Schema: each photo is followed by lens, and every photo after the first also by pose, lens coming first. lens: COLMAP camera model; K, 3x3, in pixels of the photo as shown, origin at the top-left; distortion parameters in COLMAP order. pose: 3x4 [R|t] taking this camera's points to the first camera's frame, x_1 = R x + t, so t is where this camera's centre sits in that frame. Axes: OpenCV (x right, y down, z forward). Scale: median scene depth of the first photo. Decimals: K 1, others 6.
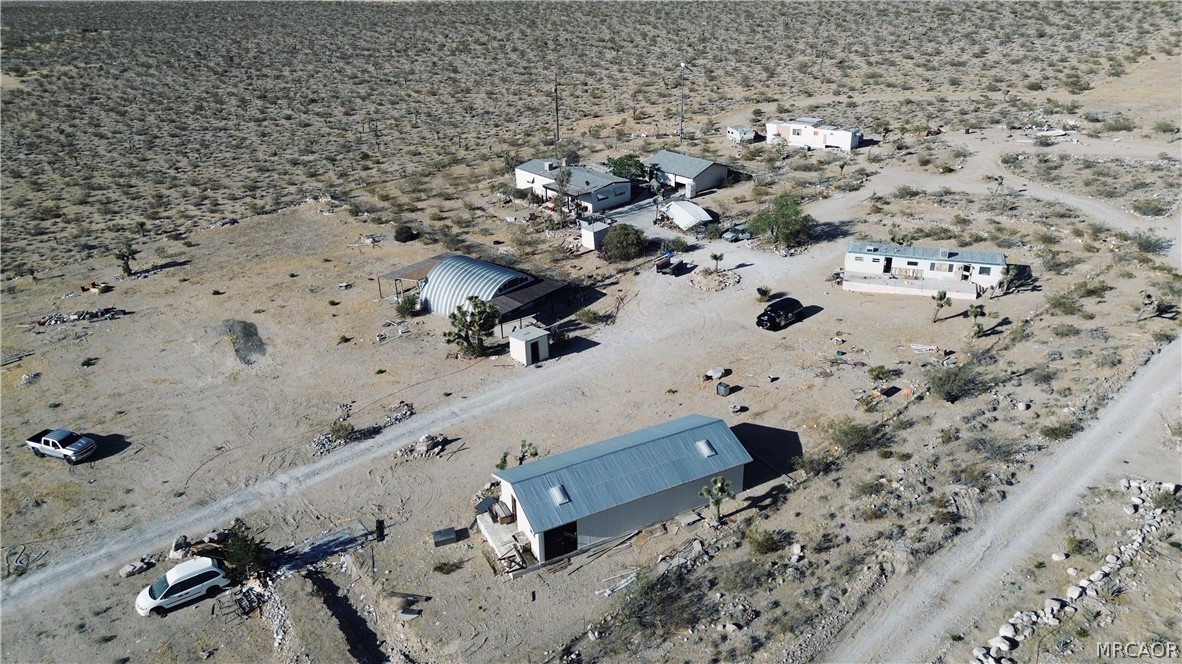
lens RADIAL K [[837.0, 0, 596.7], [0, 837.0, 335.3], [0, 0, 1]] dist [0.078388, -0.086230]
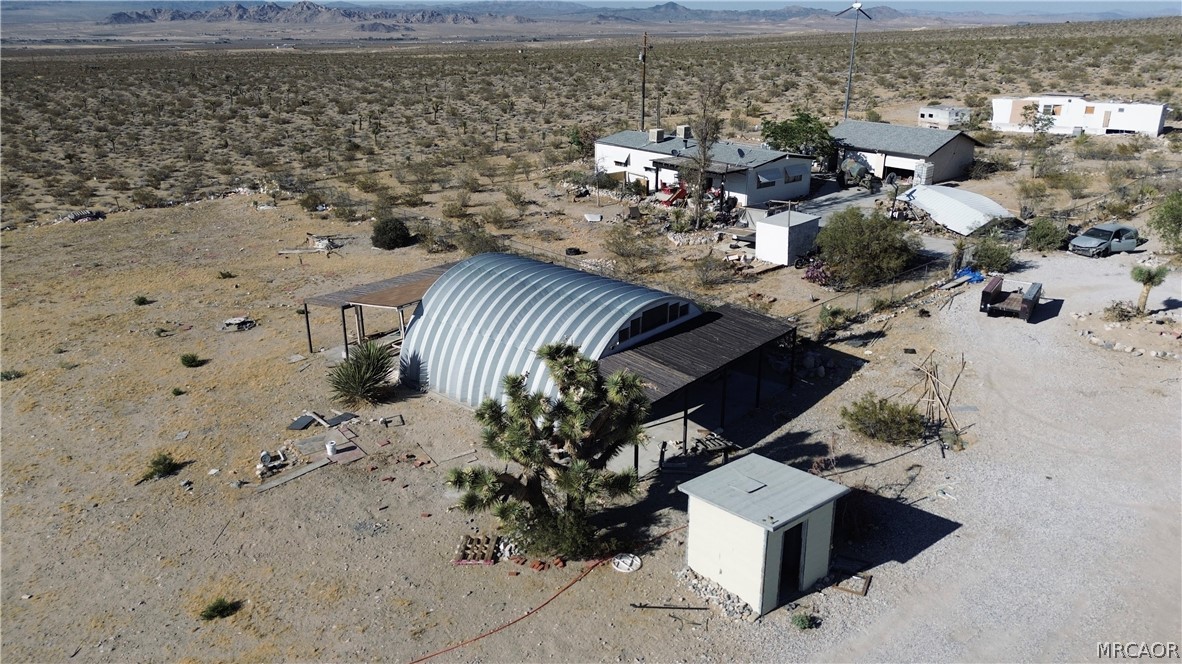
lens RADIAL K [[840.3, 0, 593.9], [0, 840.3, 329.4], [0, 0, 1]] dist [0.062615, -0.062659]
pose [[0.999224, 0.030433, -0.024987, -0.109897], [-0.032676, 0.994949, -0.094910, -0.021301], [0.021973, 0.095653, 0.995172, 0.603265]]
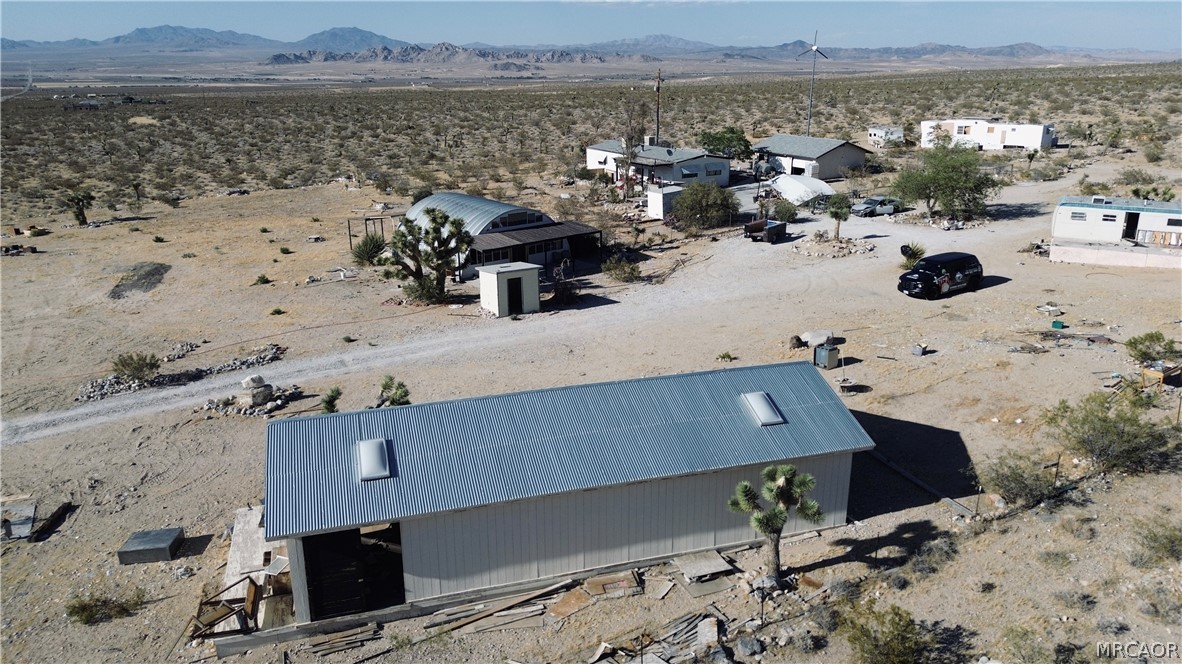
lens RADIAL K [[840.3, 0, 593.9], [0, 840.3, 329.4], [0, 0, 1]] dist [0.062615, -0.062659]
pose [[0.984377, 0.069877, -0.161616, 0.069659], [-0.090945, 0.987743, -0.126861, 0.096971], [0.150771, 0.139577, 0.978666, 0.345426]]
